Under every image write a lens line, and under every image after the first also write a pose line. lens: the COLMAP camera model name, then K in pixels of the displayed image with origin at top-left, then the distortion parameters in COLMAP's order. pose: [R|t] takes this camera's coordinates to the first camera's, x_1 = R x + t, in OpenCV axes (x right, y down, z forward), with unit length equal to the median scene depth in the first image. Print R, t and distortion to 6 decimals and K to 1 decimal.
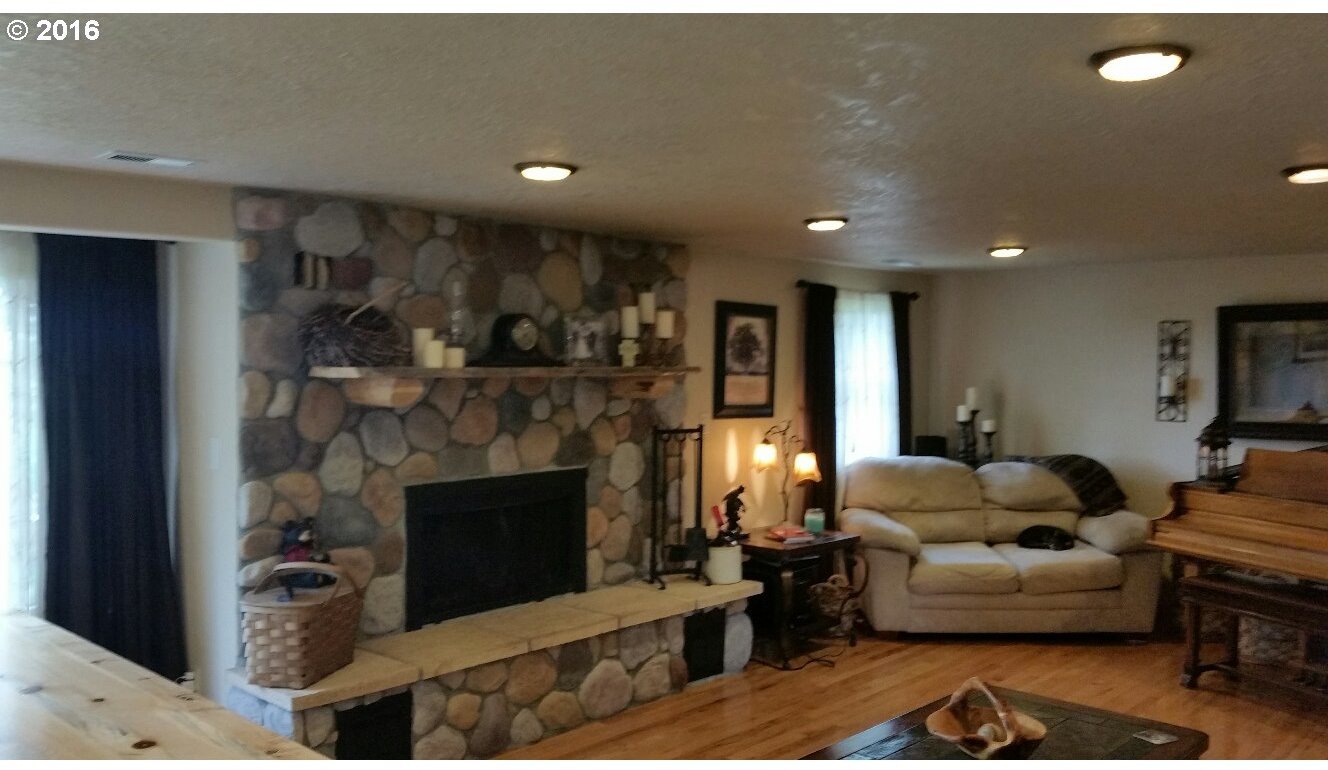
lens RADIAL K [[1081.1, 0, 656.4], [0, 1081.1, 384.5], [0, 0, 1]] dist [0.148816, -0.300793]
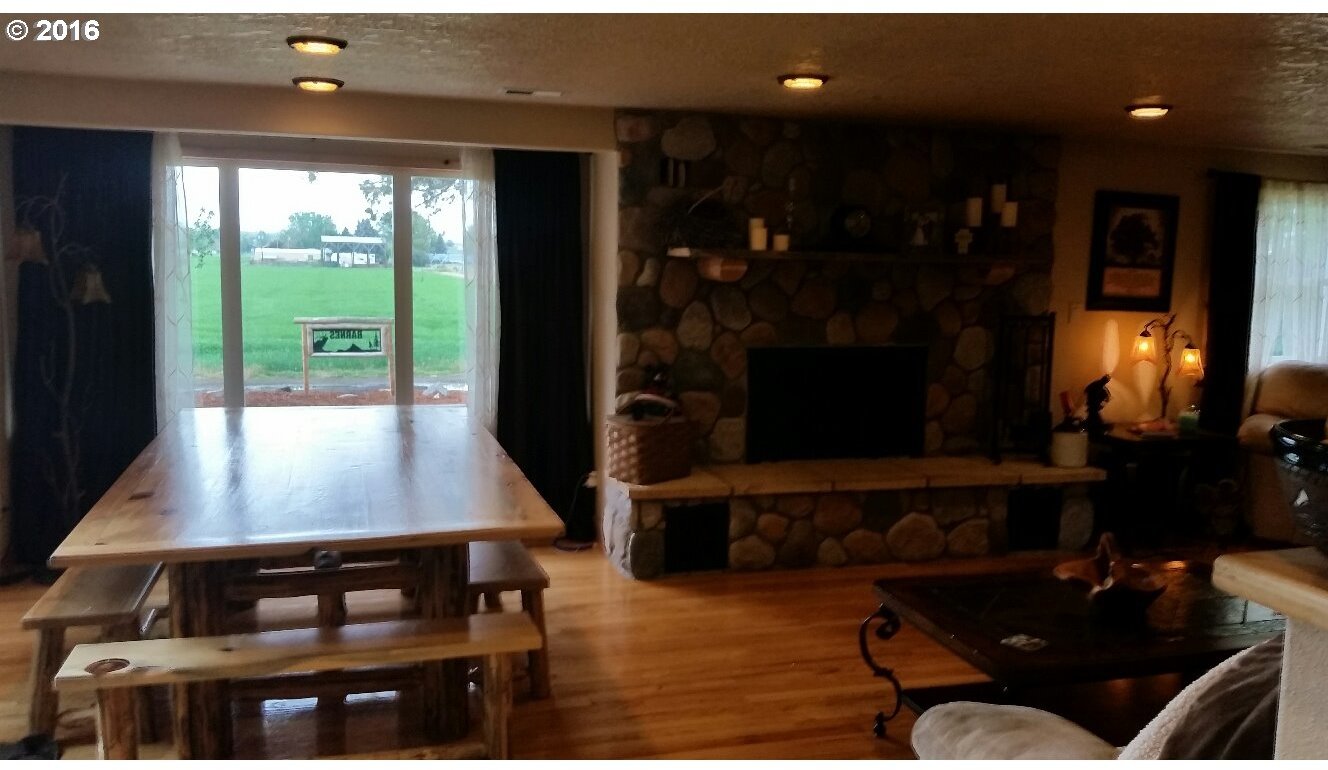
lens RADIAL K [[1081.1, 0, 656.4], [0, 1081.1, 384.5], [0, 0, 1]] dist [0.148816, -0.300793]
pose [[0.868136, 0.073664, -0.490830, 0.232384], [-0.030067, 0.994914, 0.096136, 0.016027], [0.495415, -0.068701, 0.865935, -0.095420]]
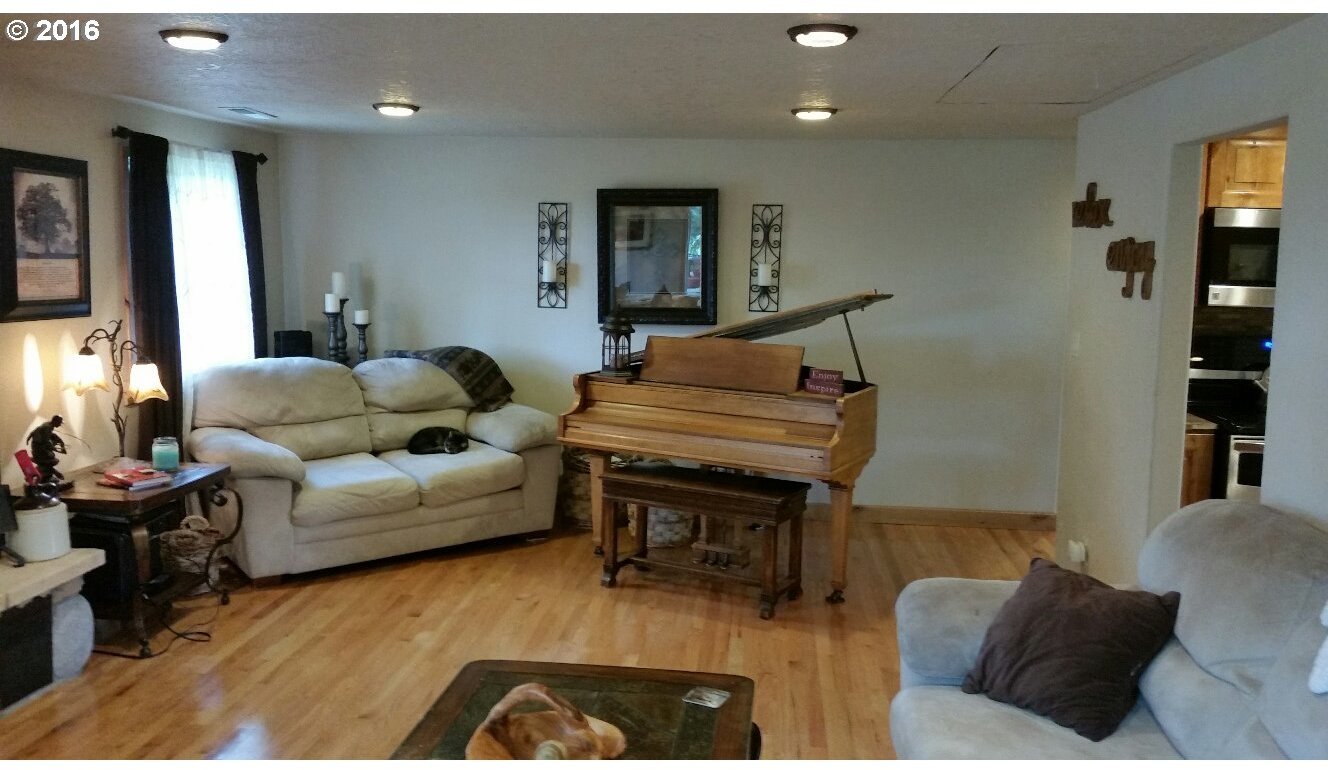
lens RADIAL K [[1081.1, 0, 656.4], [0, 1081.1, 384.5], [0, 0, 1]] dist [0.148816, -0.300793]
pose [[0.799250, -0.068564, 0.597076, -0.037730], [0.001412, 0.993683, 0.112217, -0.007396], [-0.600998, -0.088846, 0.794297, 0.213313]]
